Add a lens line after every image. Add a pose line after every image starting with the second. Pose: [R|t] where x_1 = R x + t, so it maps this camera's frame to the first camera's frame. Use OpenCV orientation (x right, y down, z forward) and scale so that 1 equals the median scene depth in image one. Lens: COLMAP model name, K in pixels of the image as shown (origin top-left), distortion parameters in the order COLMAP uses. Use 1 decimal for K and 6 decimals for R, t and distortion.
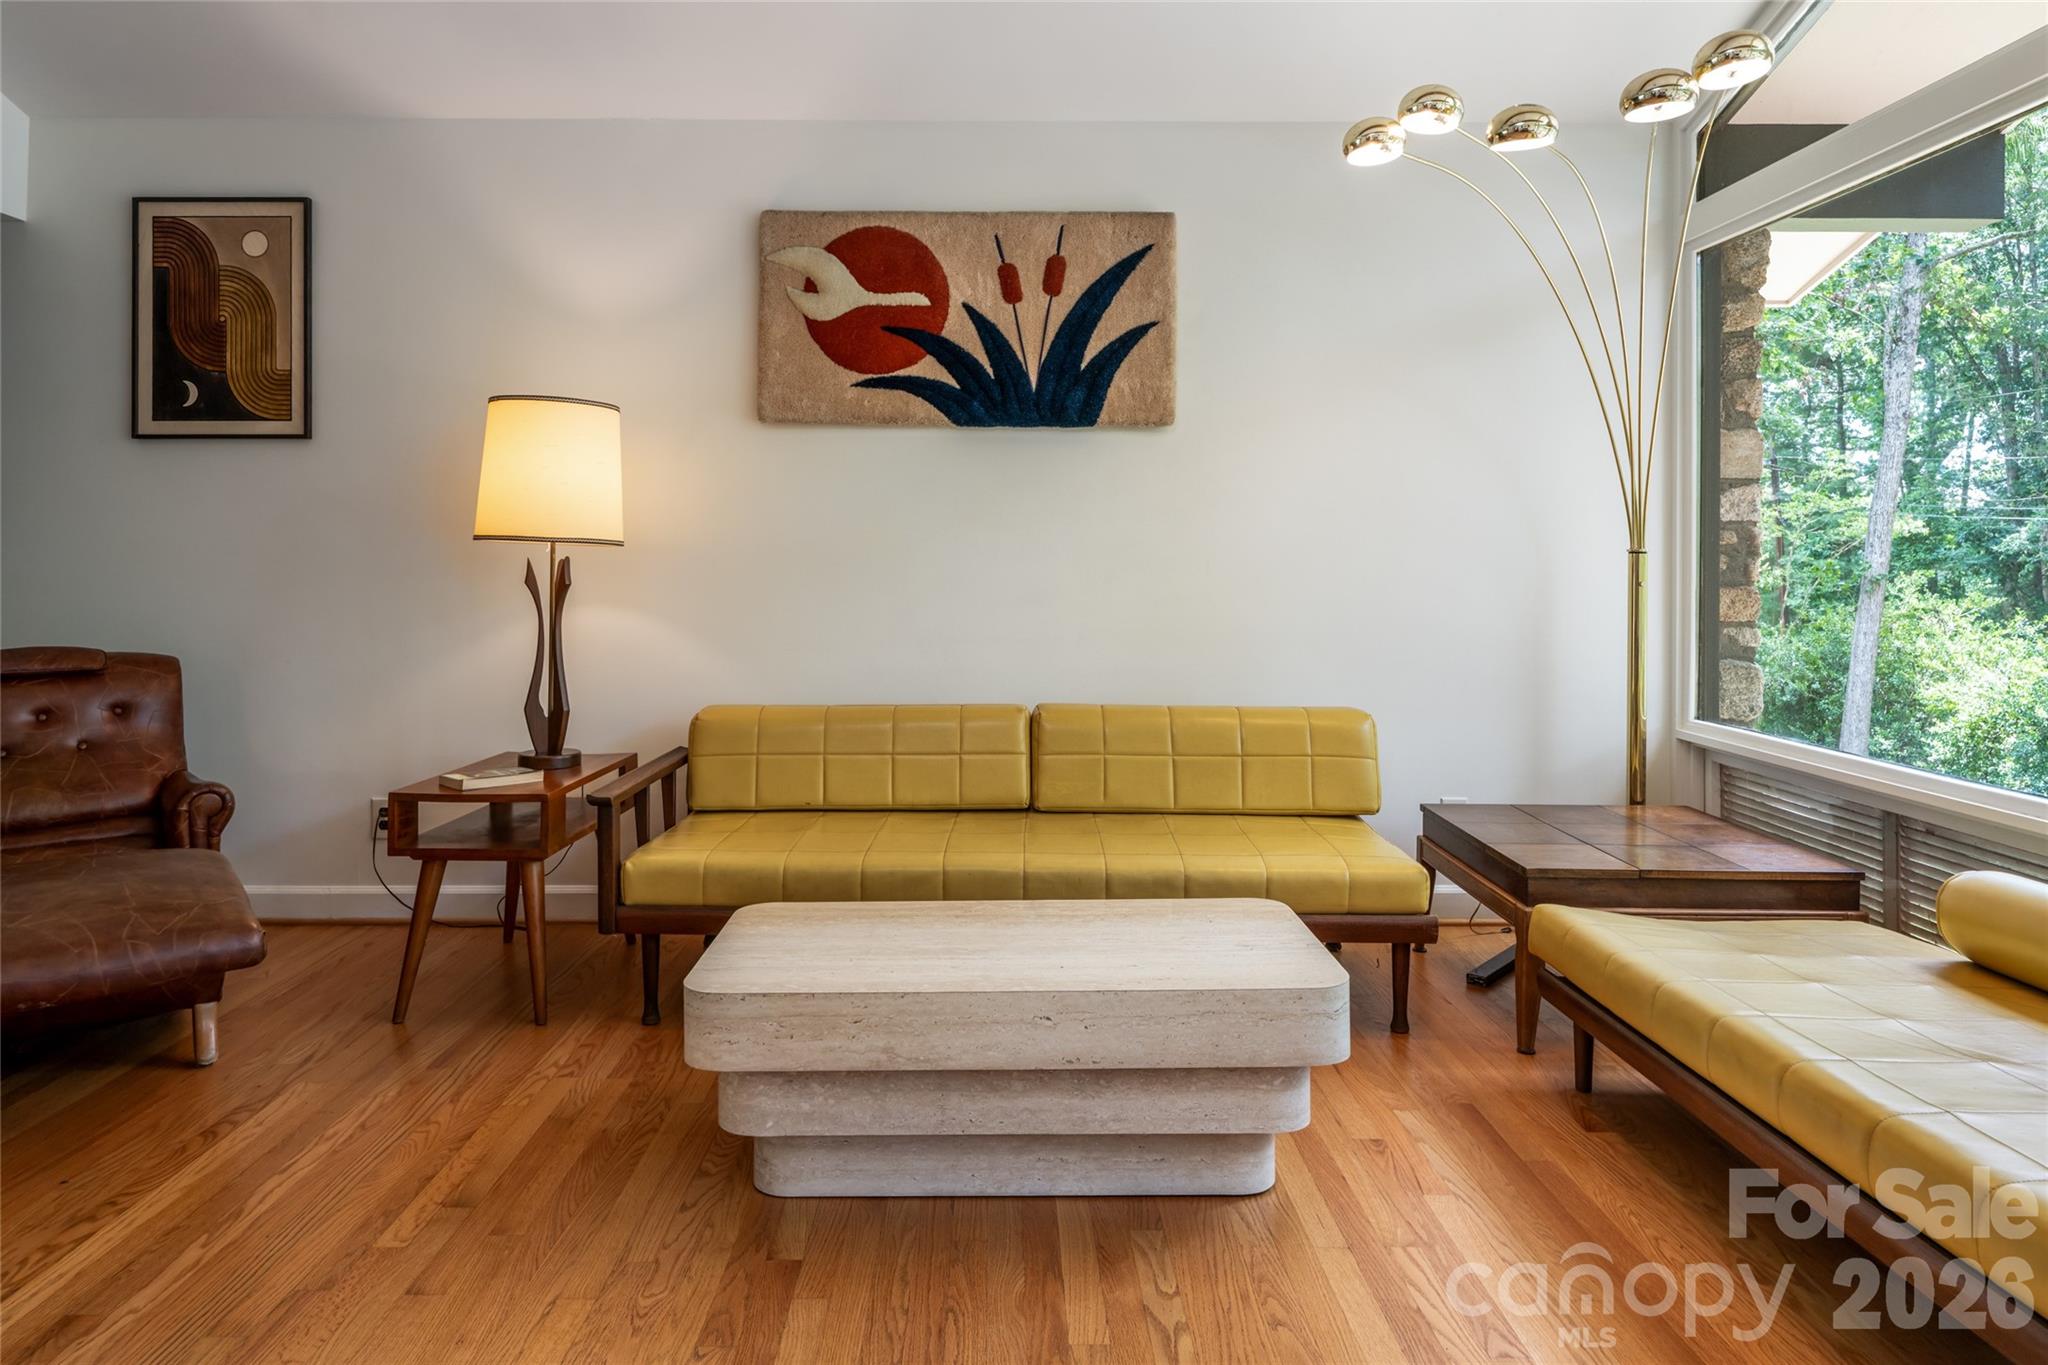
lens RADIAL K [[1247.6, 0, 993.0], [0, 1247.6, 563.4], [0, 0, 1]] dist [0.000251, 0.002204]
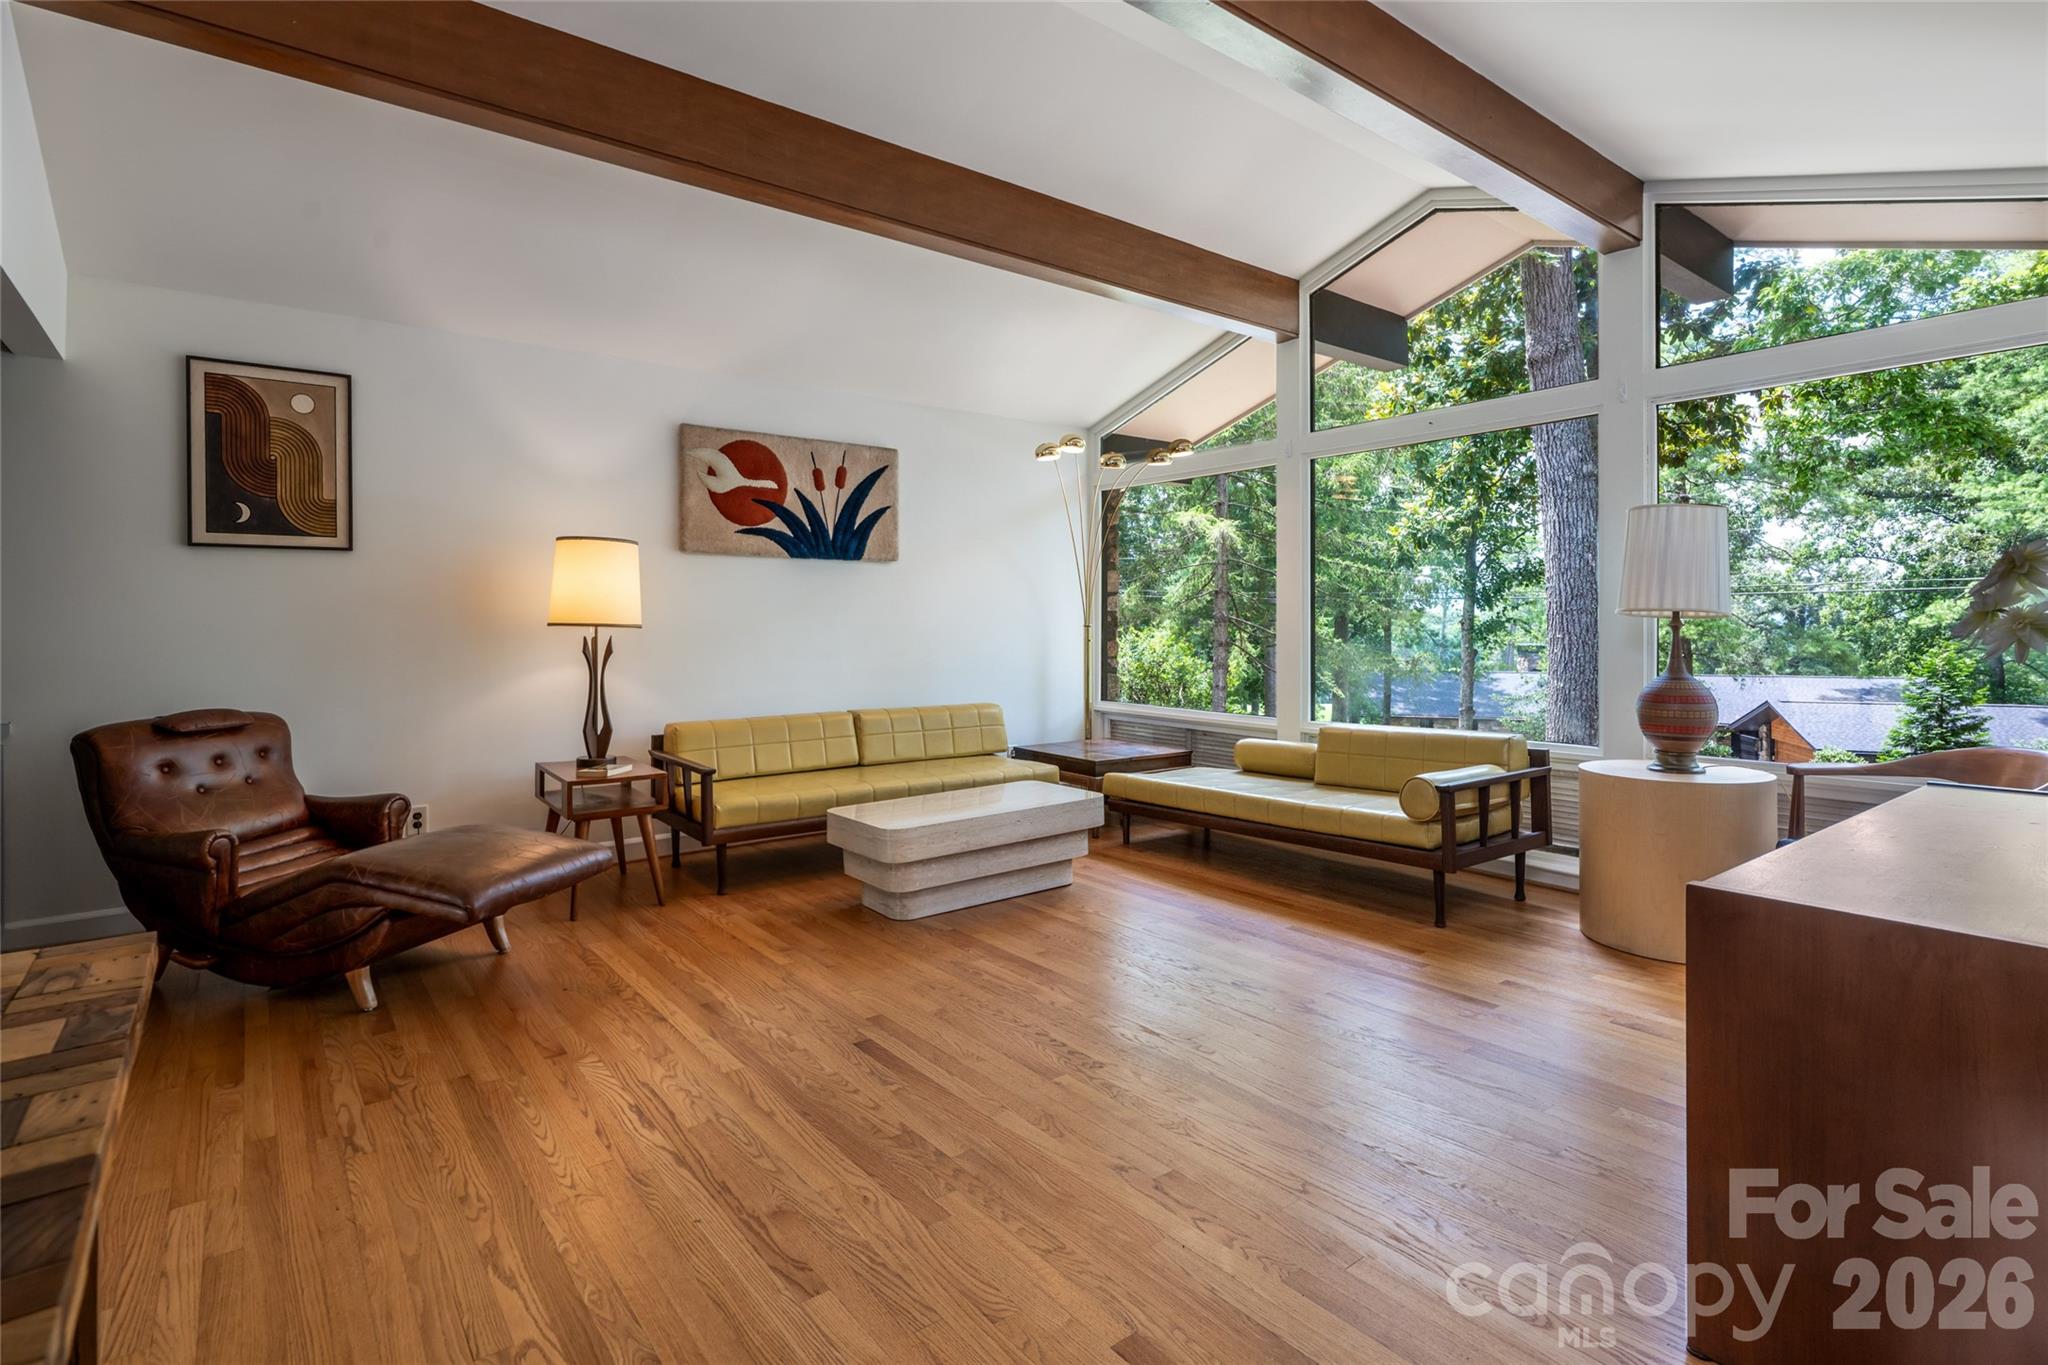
lens RADIAL K [[982.7, 0, 1016.6], [0, 982.7, 631.6], [0, 0, 1]] dist [-0.000633, 0.000189]
pose [[0.791828, -0.011973, 0.610626, -0.631916], [0.003973, 0.999888, 0.014454, -0.023992], [-0.610731, -0.009019, 0.791787, -0.302980]]
